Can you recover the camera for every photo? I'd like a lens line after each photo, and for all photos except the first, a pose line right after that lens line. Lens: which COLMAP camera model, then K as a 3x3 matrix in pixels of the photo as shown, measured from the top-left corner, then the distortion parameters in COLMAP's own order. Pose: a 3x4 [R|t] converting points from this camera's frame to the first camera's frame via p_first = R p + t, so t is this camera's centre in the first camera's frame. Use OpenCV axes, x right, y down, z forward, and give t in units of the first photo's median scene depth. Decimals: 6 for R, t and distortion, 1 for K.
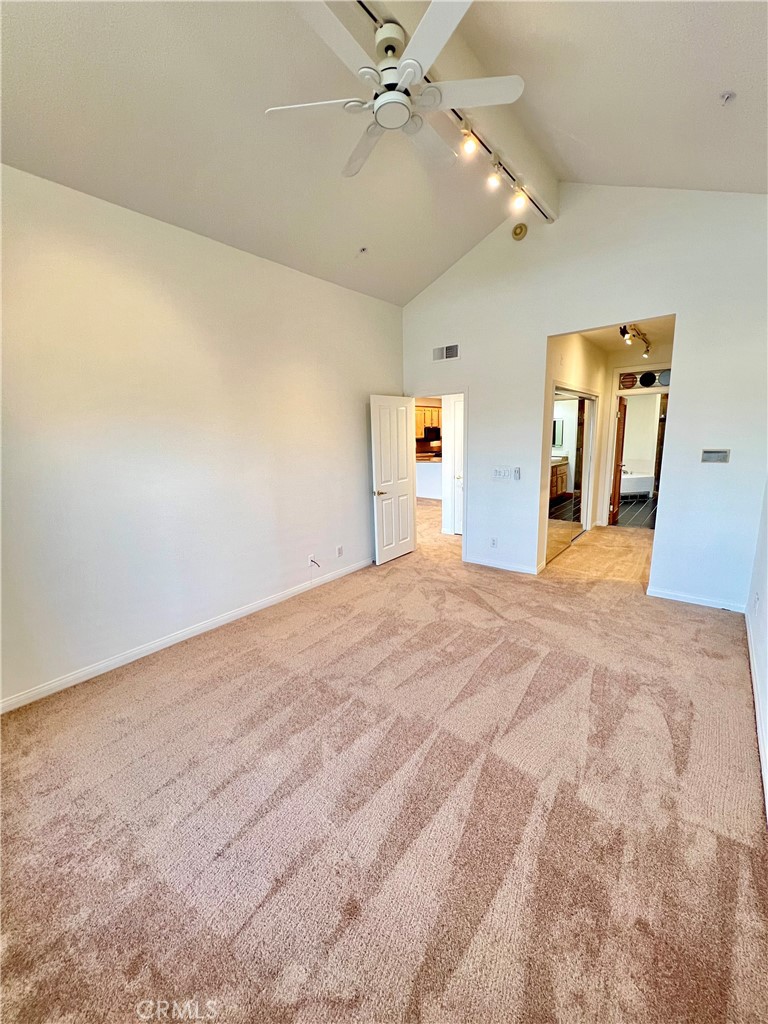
lens RADIAL K [[412.5, 0, 384.3], [0, 412.5, 508.6], [0, 0, 1]] dist [-0.002040, -0.000186]
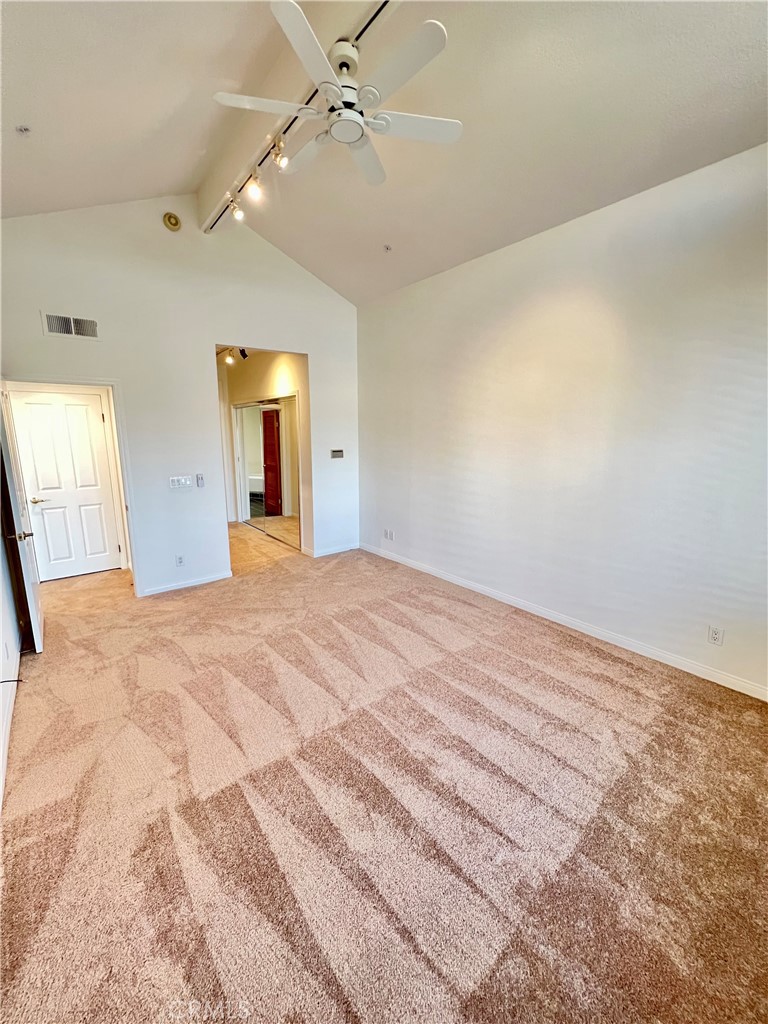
lens RADIAL K [[412.5, 0, 388.6], [0, 412.5, 508.4], [0, 0, 1]] dist [-0.002040, -0.000186]
pose [[0.211877, -0.156060, 0.964755, -0.643647], [0.175389, 0.977213, 0.119557, -0.074345], [-0.961429, 0.143876, 0.234421, 0.460583]]
